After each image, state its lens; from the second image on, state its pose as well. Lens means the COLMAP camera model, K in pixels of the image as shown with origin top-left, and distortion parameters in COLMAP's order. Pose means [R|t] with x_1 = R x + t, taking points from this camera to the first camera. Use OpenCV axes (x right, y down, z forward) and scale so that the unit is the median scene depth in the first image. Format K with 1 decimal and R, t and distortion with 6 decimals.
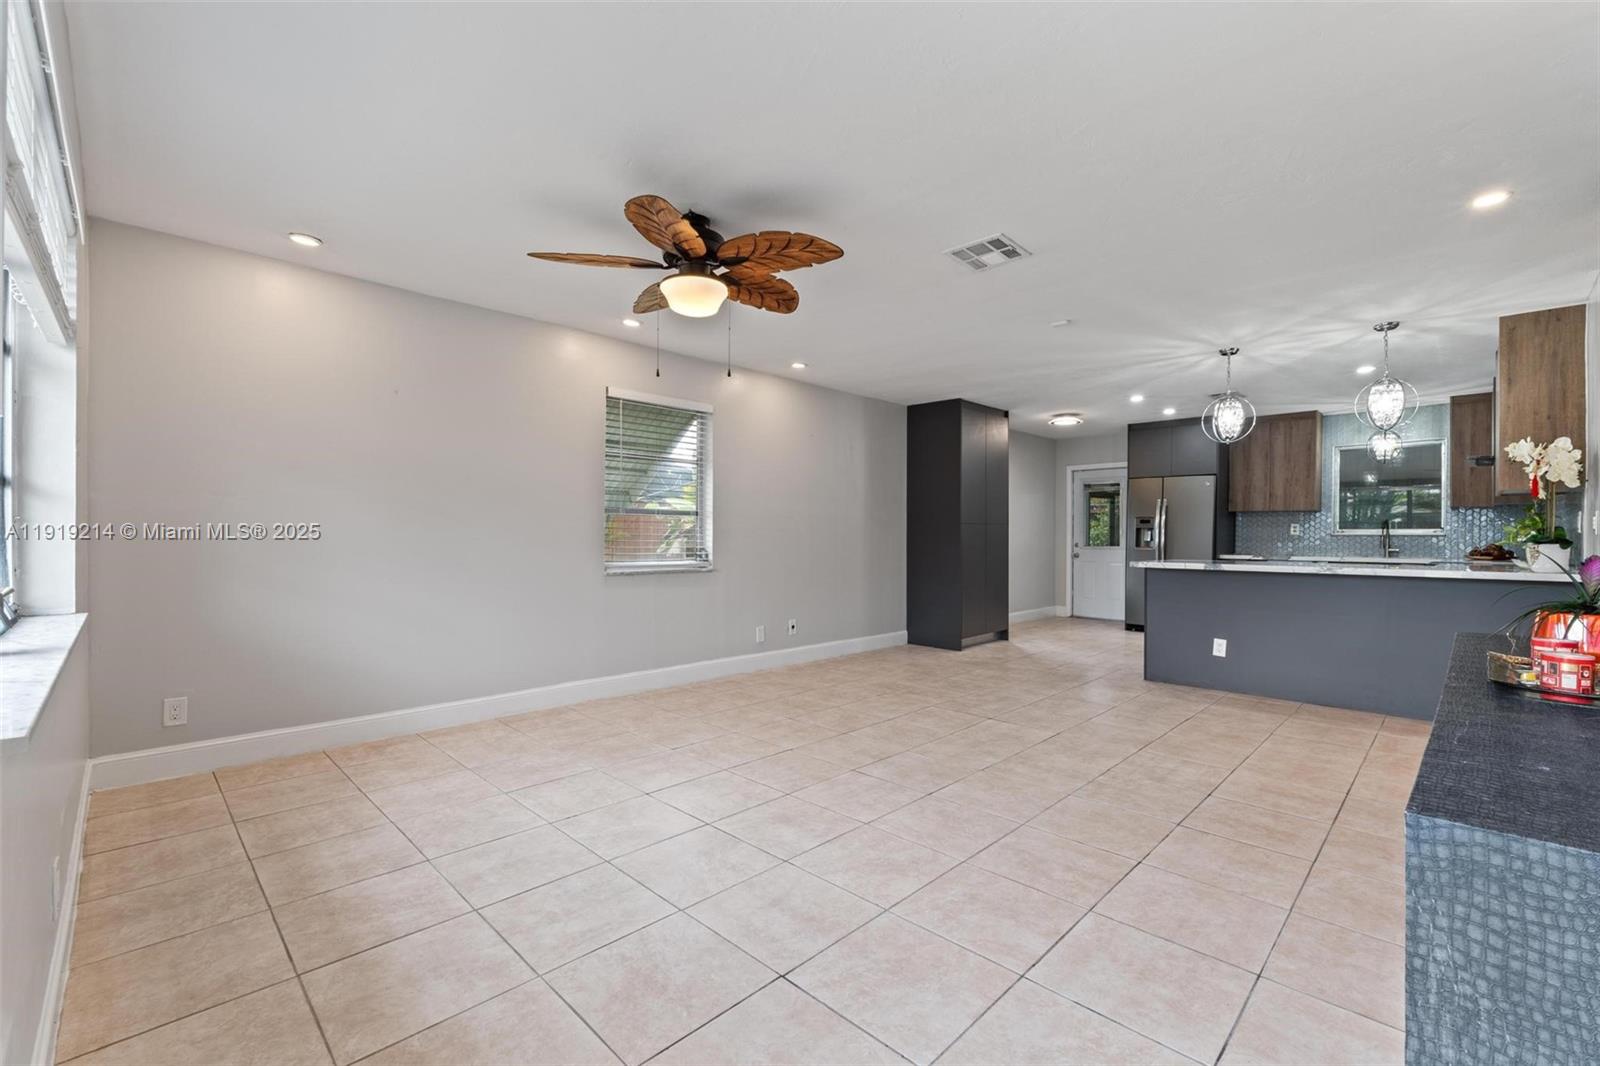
lens RADIAL K [[686.5, 0, 806.0], [0, 686.5, 536.7], [0, 0, 1]] dist [-0.002790, -0.000968]
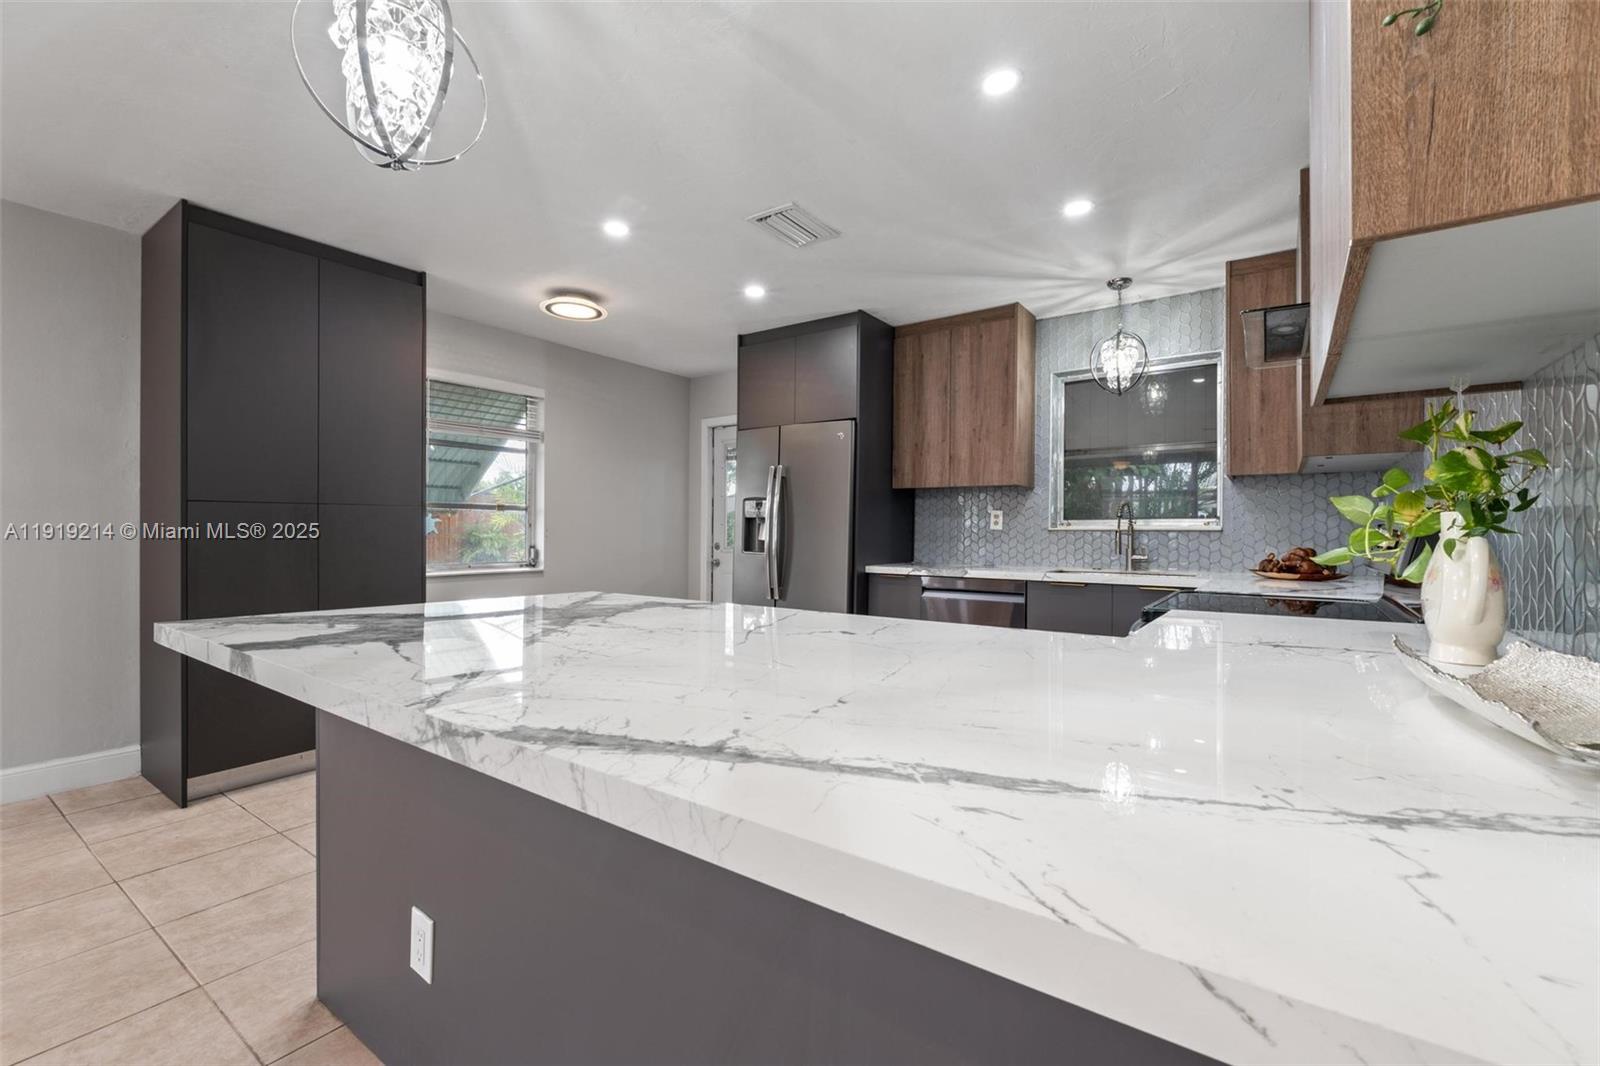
lens RADIAL K [[686.5, 0, 804.7], [0, 686.5, 531.6], [0, 0, 1]] dist [-0.002790, -0.000968]
pose [[0.984894, 0.001267, 0.173156, 0.816027], [-0.000501, 0.999990, -0.004465, 0.002400], [-0.173160, 0.004311, 0.984884, 0.827480]]
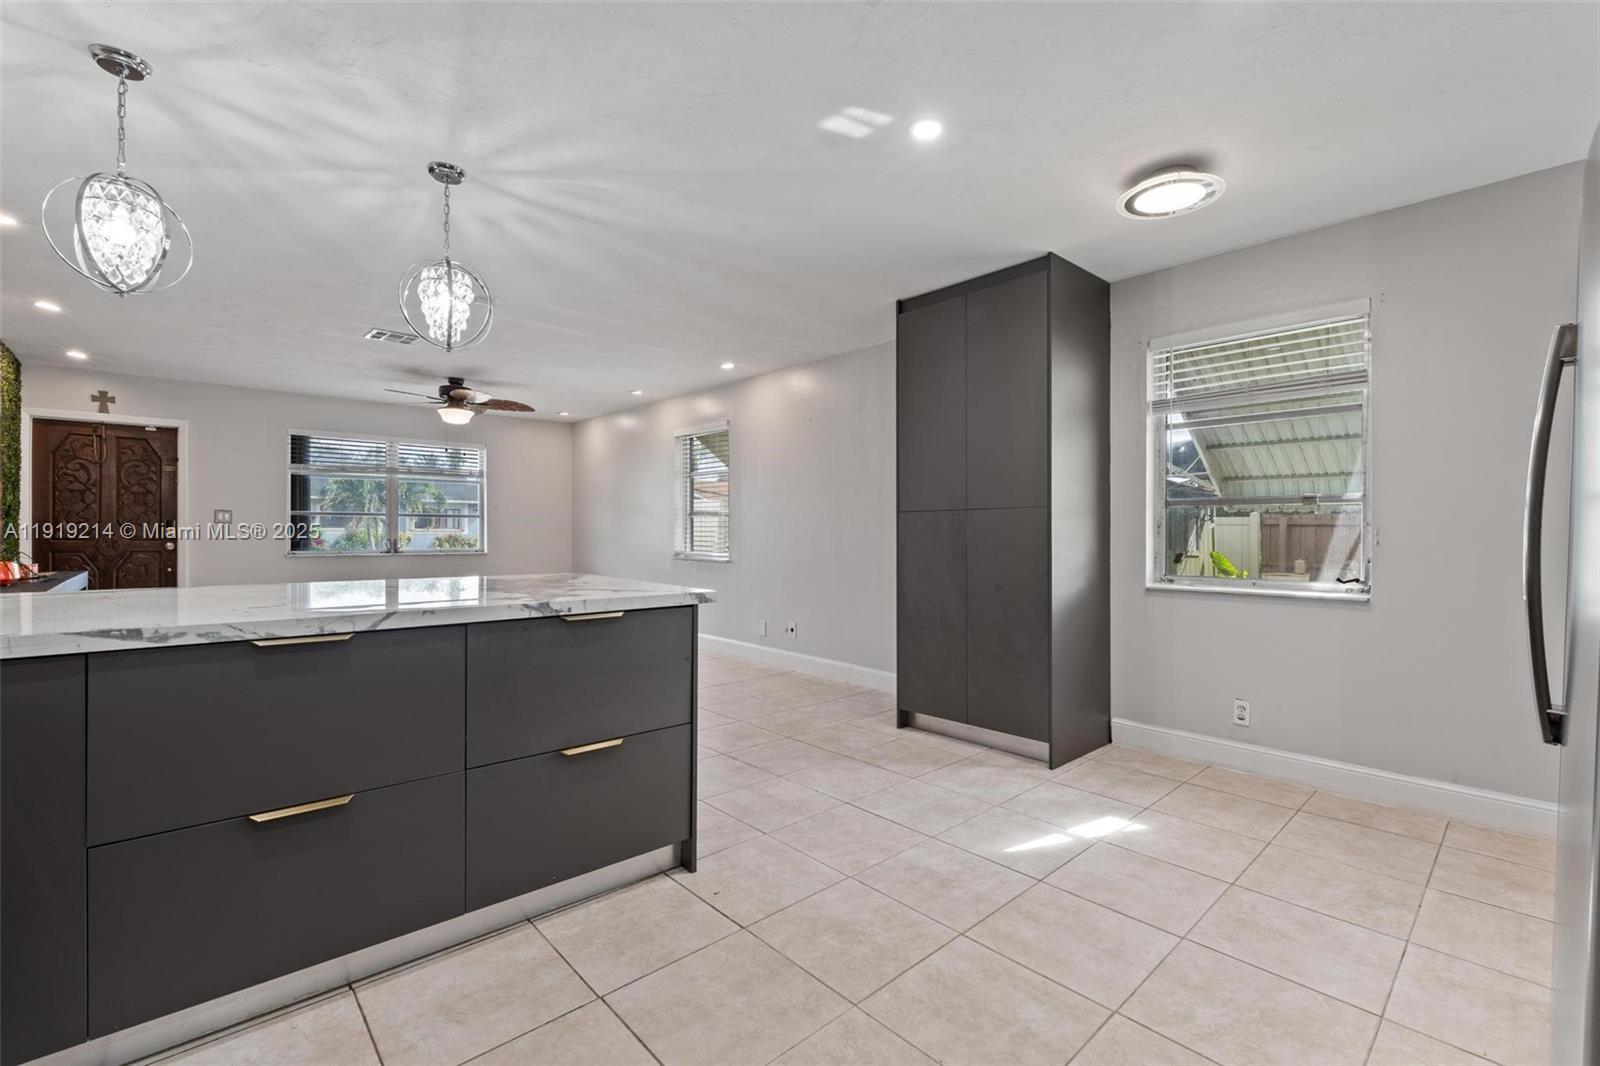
lens RADIAL K [[686.5, 0, 802.9], [0, 686.5, 542.2], [0, 0, 1]] dist [-0.002790, -0.000968]
pose [[-0.042154, 0.011513, -0.999045, 1.283197], [-0.009419, 0.999885, 0.011920, 0.000707], [0.999067, 0.009913, -0.042040, 1.484043]]
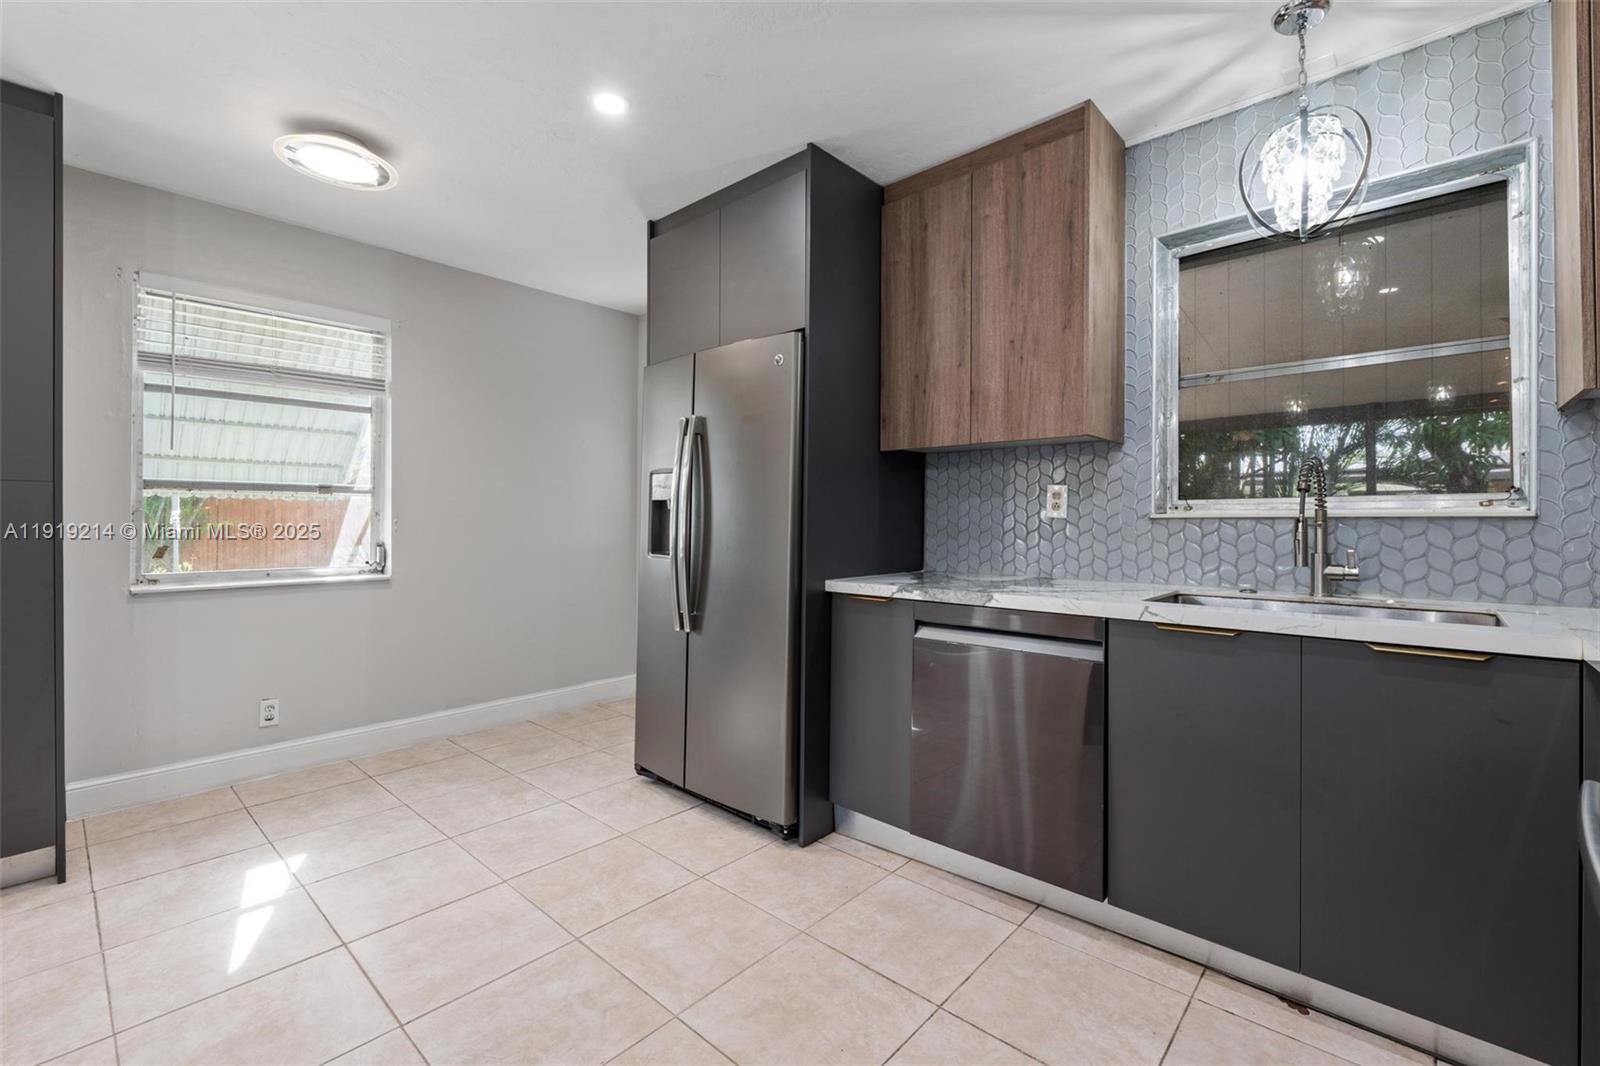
lens RADIAL K [[686.5, 0, 803.7], [0, 686.5, 519.8], [0, 0, 1]] dist [-0.002790, -0.000968]
pose [[0.998585, -0.001760, 0.053153, 1.021671], [0.002211, 0.999962, -0.008436, 0.001036], [-0.053136, 0.008541, 0.998551, 1.198446]]
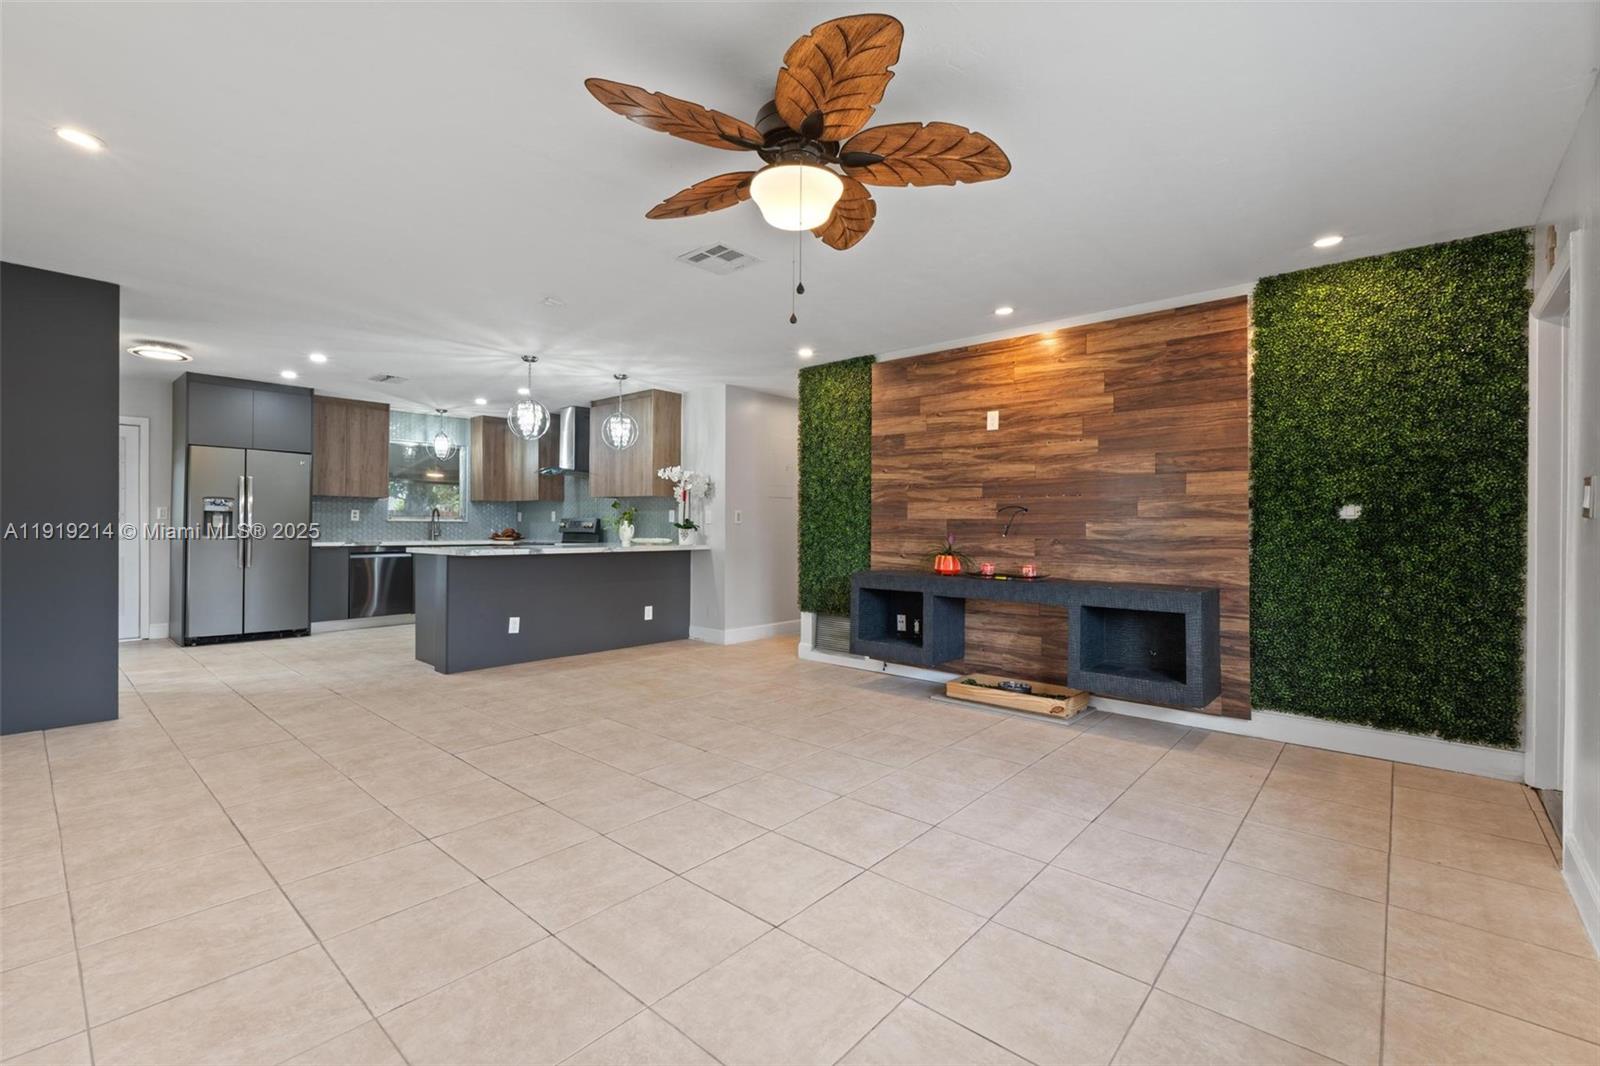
lens RADIAL K [[686.5, 0, 809.1], [0, 686.5, 530.0], [0, 0, 1]] dist [-0.002790, -0.000968]
pose [[-0.065929, -0.010090, 0.997773, -0.611502], [-0.005362, 0.999938, 0.009757, -0.004543], [-0.997810, -0.004706, -0.065979, 0.706909]]
